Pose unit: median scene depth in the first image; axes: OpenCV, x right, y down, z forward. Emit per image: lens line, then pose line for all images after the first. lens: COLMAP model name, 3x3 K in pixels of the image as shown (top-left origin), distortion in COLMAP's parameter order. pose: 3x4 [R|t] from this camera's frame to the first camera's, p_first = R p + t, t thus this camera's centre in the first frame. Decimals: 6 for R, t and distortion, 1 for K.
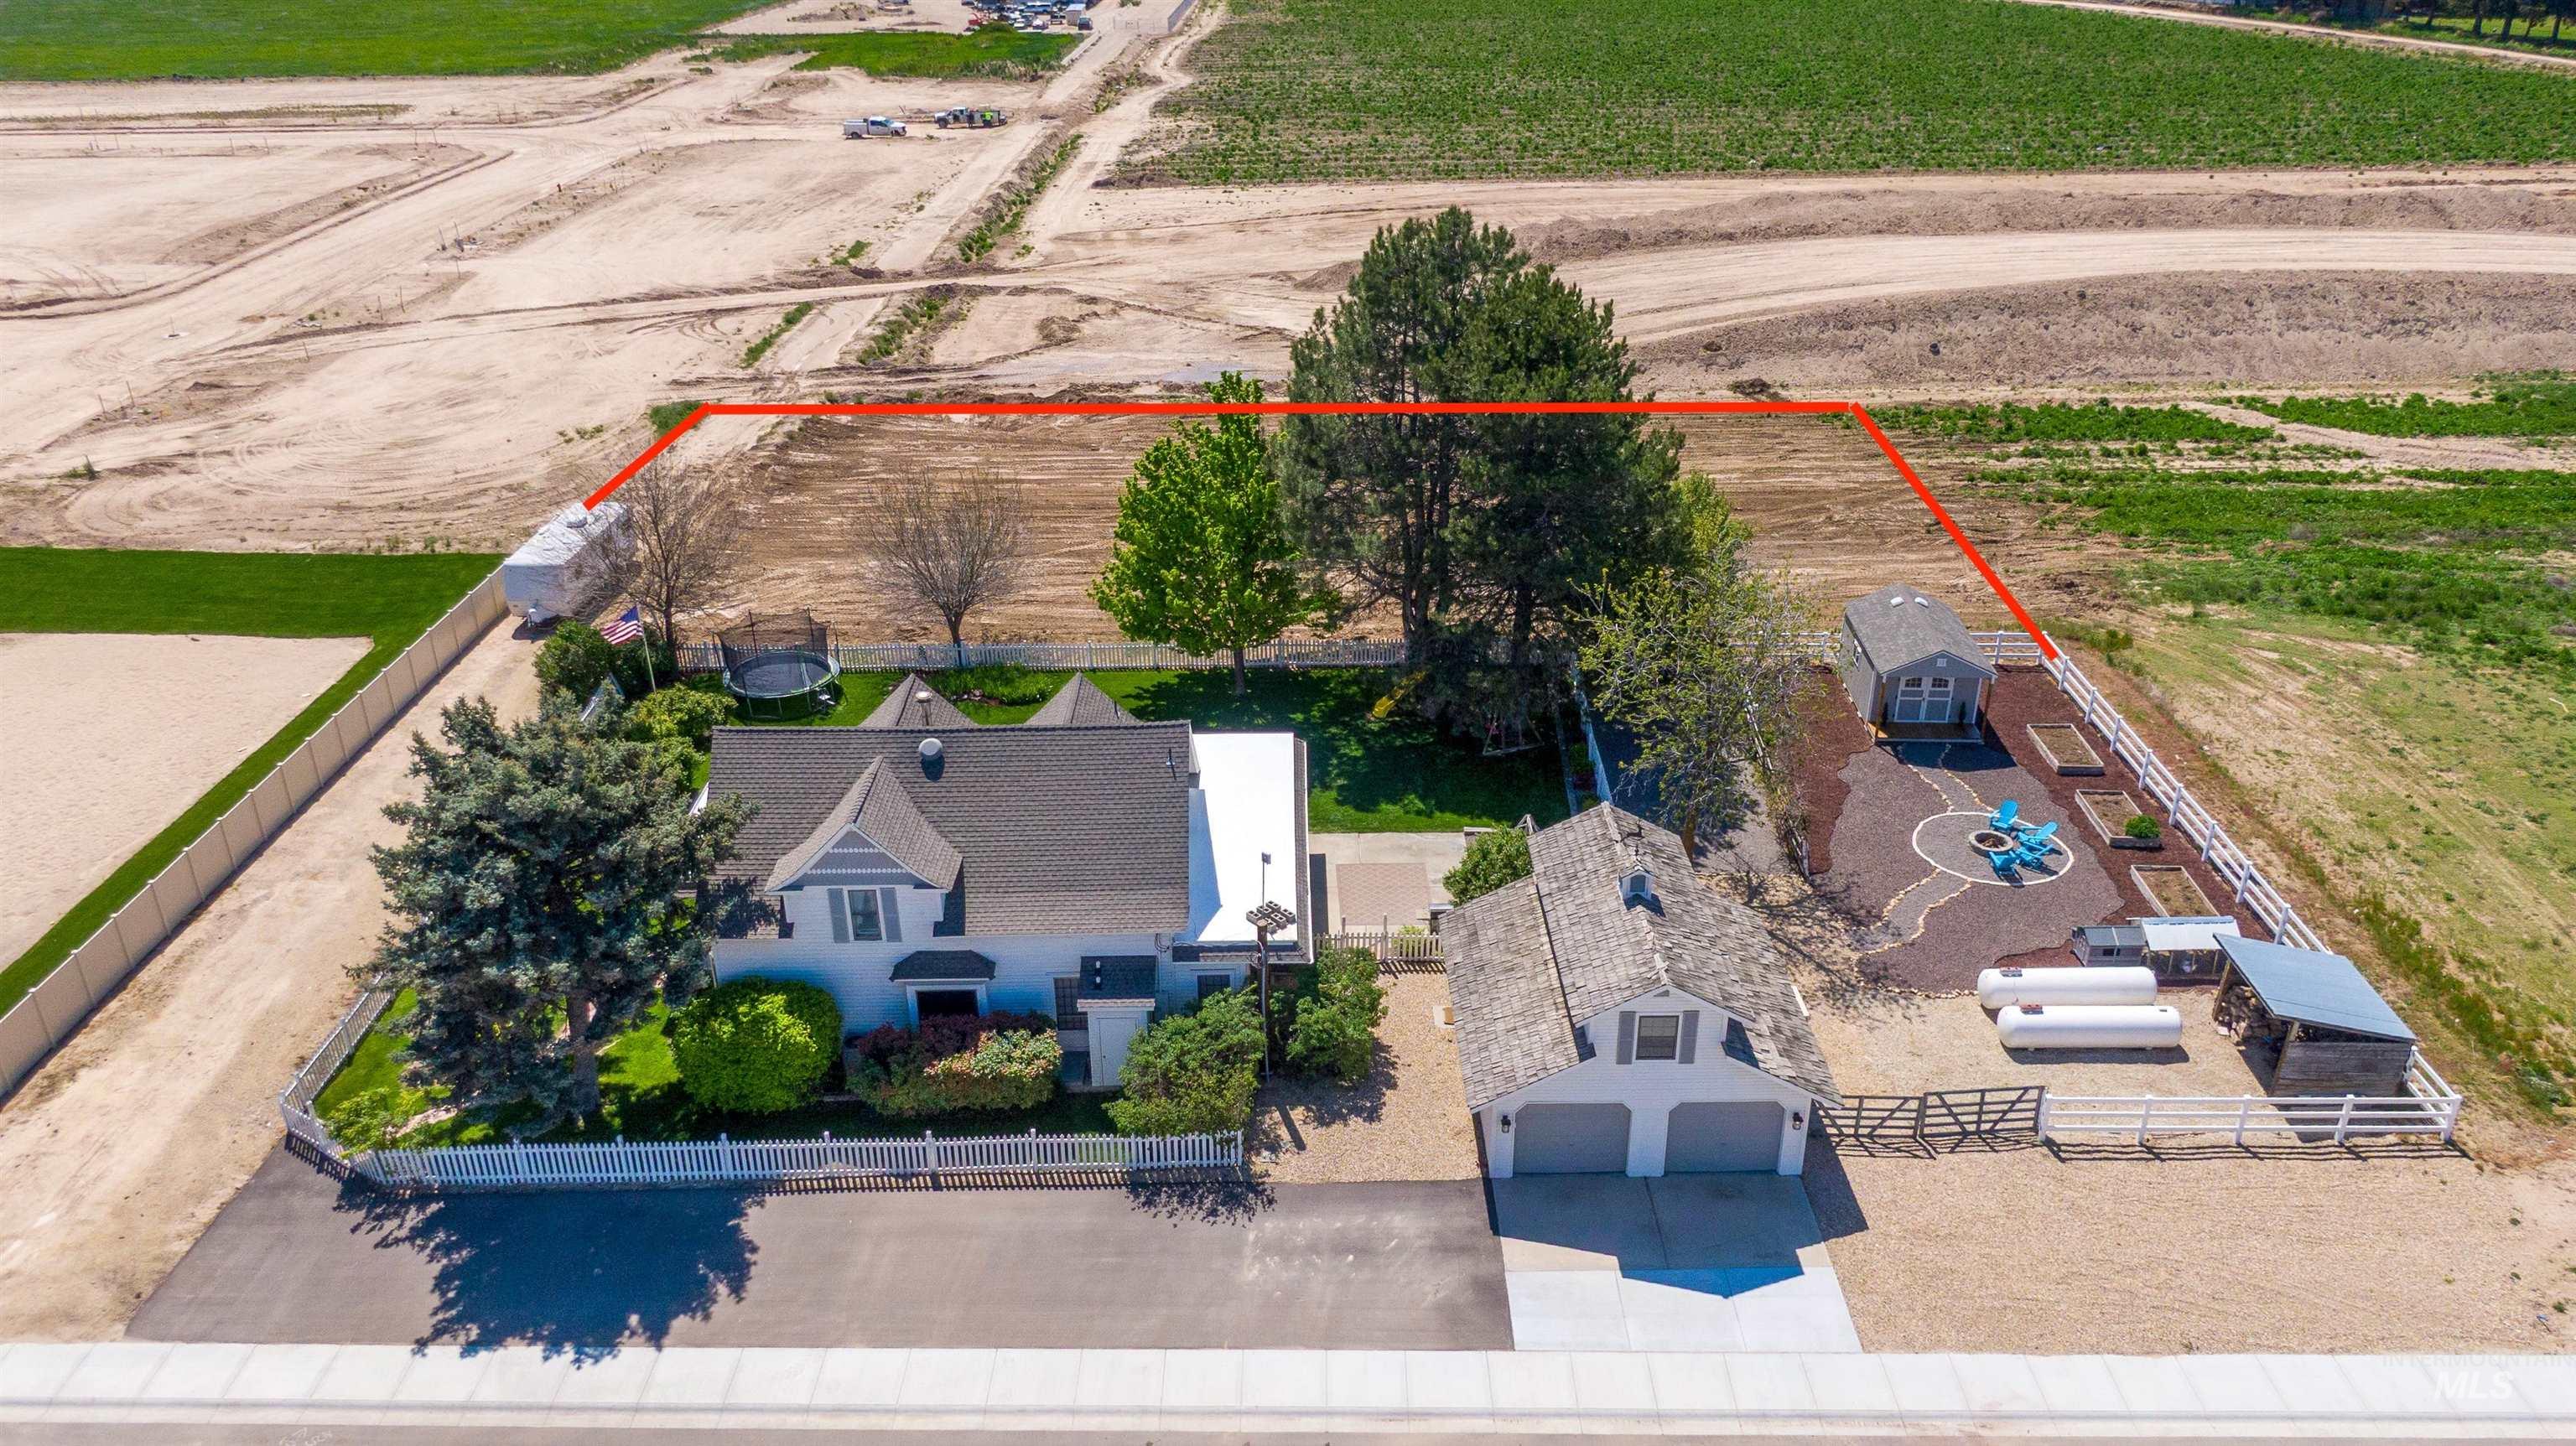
lens RADIAL K [[1810.5, 0, 1288.0], [0, 1810.5, 723.0], [0, 0, 1]] dist [0.044002, -0.076274]
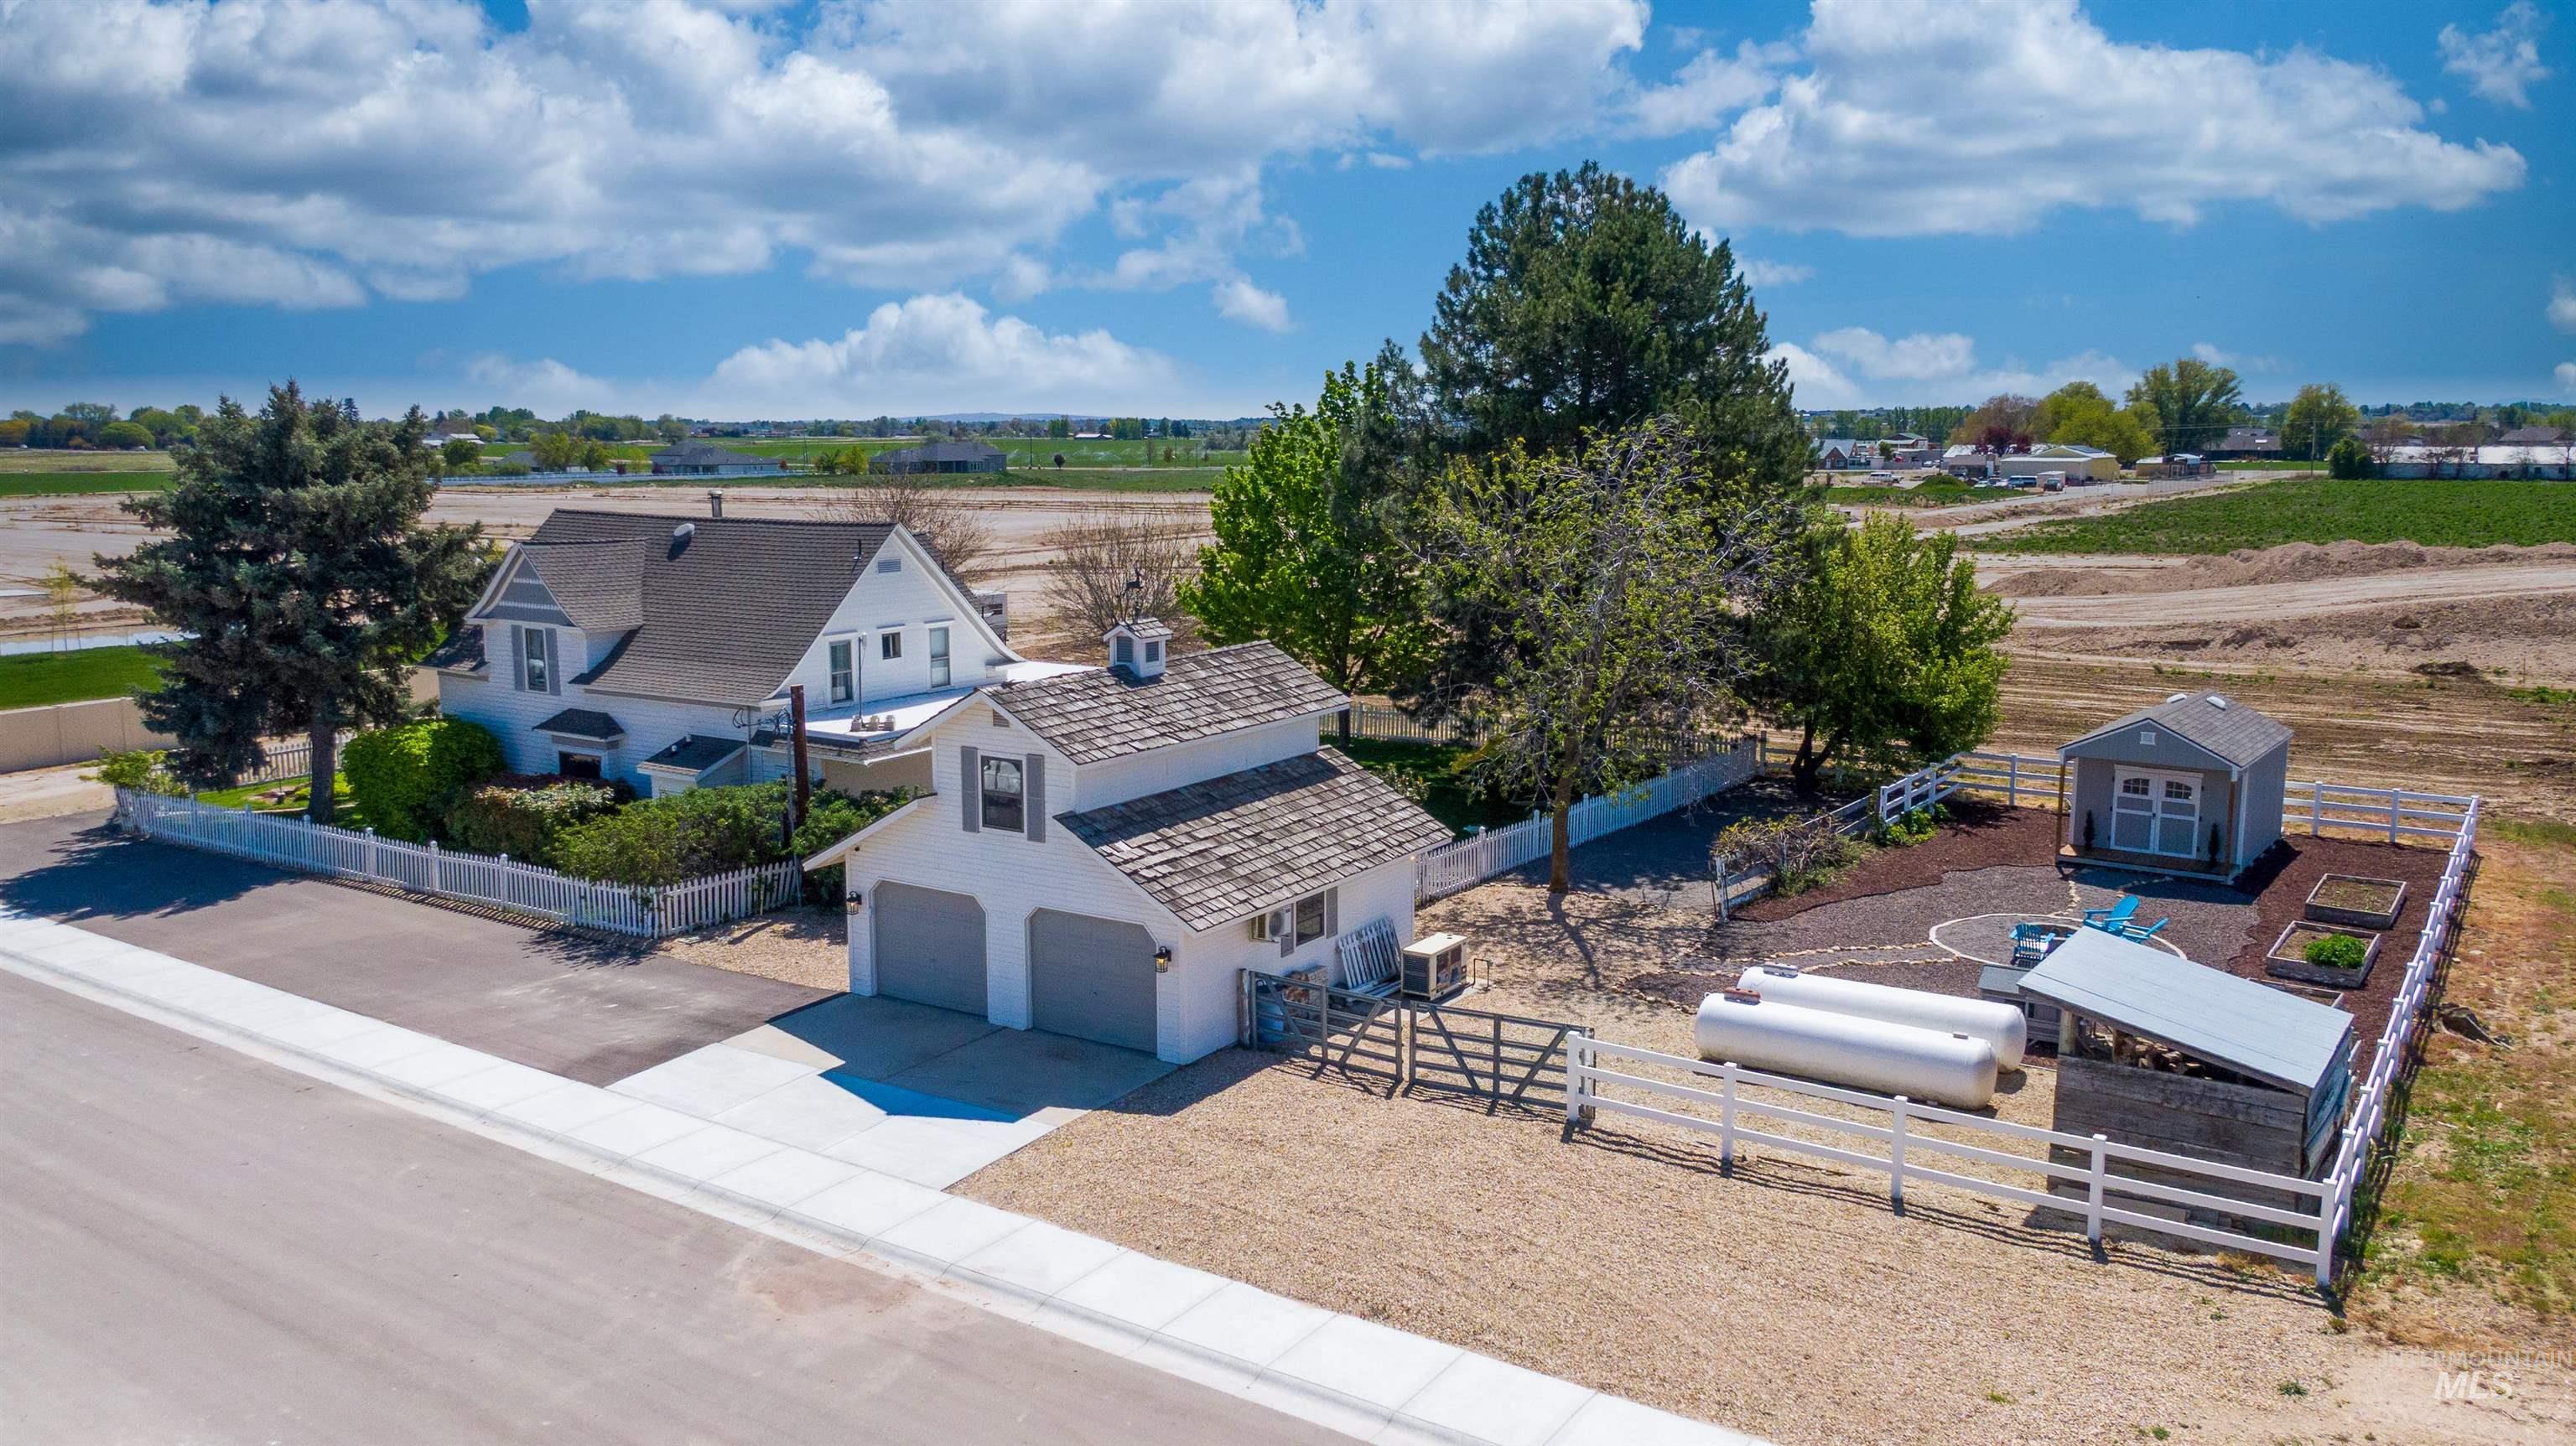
lens RADIAL K [[1909.4, 0, 1289.9], [0, 1909.4, 762.2], [0, 0, 1]] dist [-0.002618, -0.001625]
pose [[0.840377, 0.110986, -0.530517, 0.662581], [-0.248409, 0.948824, -0.195002, 0.265578], [0.481725, 0.295661, 0.824940, 0.404101]]
